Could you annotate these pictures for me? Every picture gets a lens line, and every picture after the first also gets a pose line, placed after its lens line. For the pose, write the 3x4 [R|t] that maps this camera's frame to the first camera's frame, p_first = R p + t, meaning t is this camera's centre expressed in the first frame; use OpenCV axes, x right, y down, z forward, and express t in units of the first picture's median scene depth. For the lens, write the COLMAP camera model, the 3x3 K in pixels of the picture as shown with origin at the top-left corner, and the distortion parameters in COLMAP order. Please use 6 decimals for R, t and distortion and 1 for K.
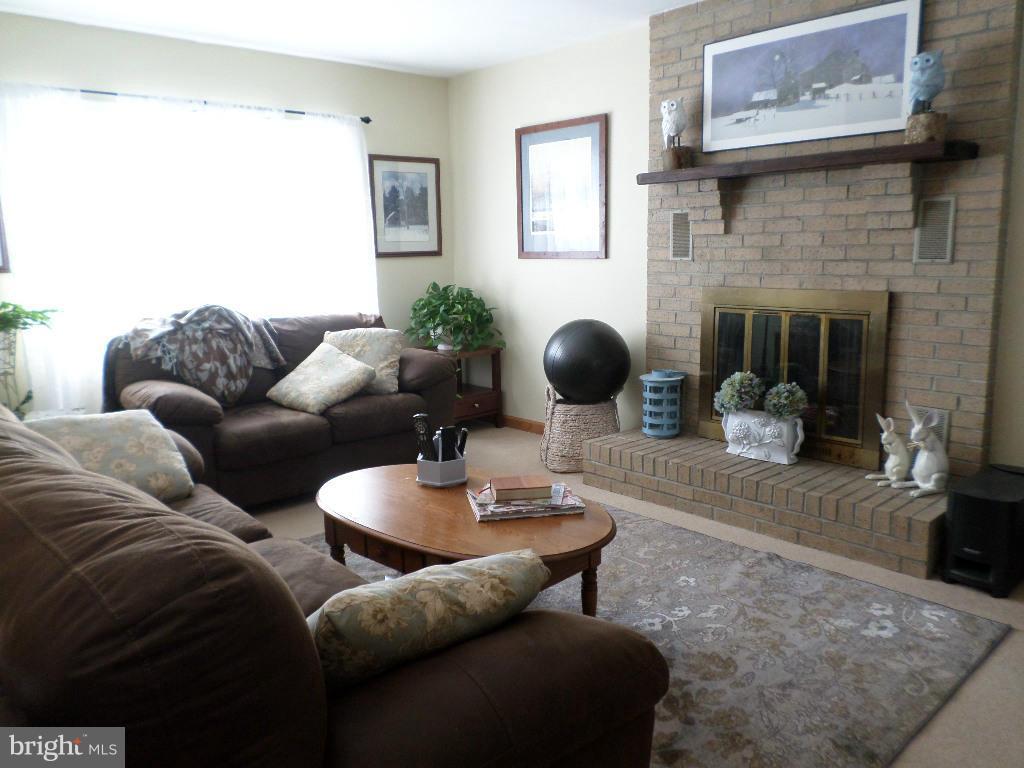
lens RADIAL K [[813.4, 0, 512.7], [0, 813.4, 382.2], [0, 0, 1]] dist [0.014836, -0.002409]
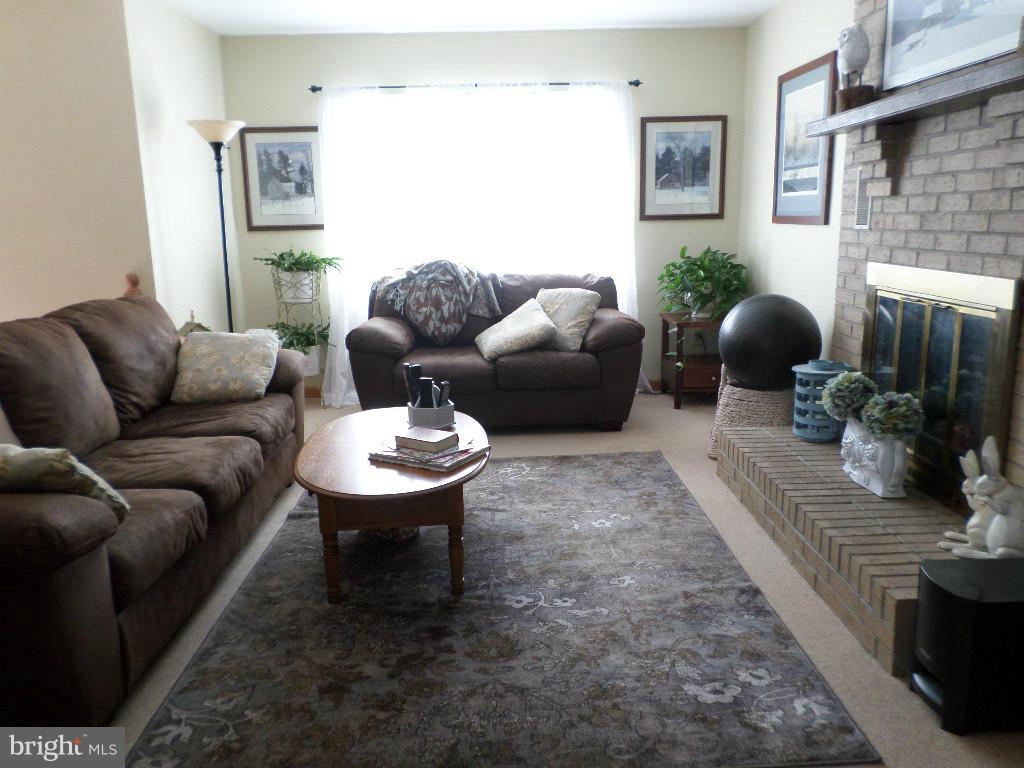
lens RADIAL K [[813.4, 0, 512.7], [0, 813.4, 383.4], [0, 0, 1]] dist [0.014836, -0.002409]
pose [[0.749237, 0.141146, -0.647088, 0.516952], [-0.107622, 0.989988, 0.091330, -0.035843], [0.653500, 0.001214, 0.756926, 0.168389]]
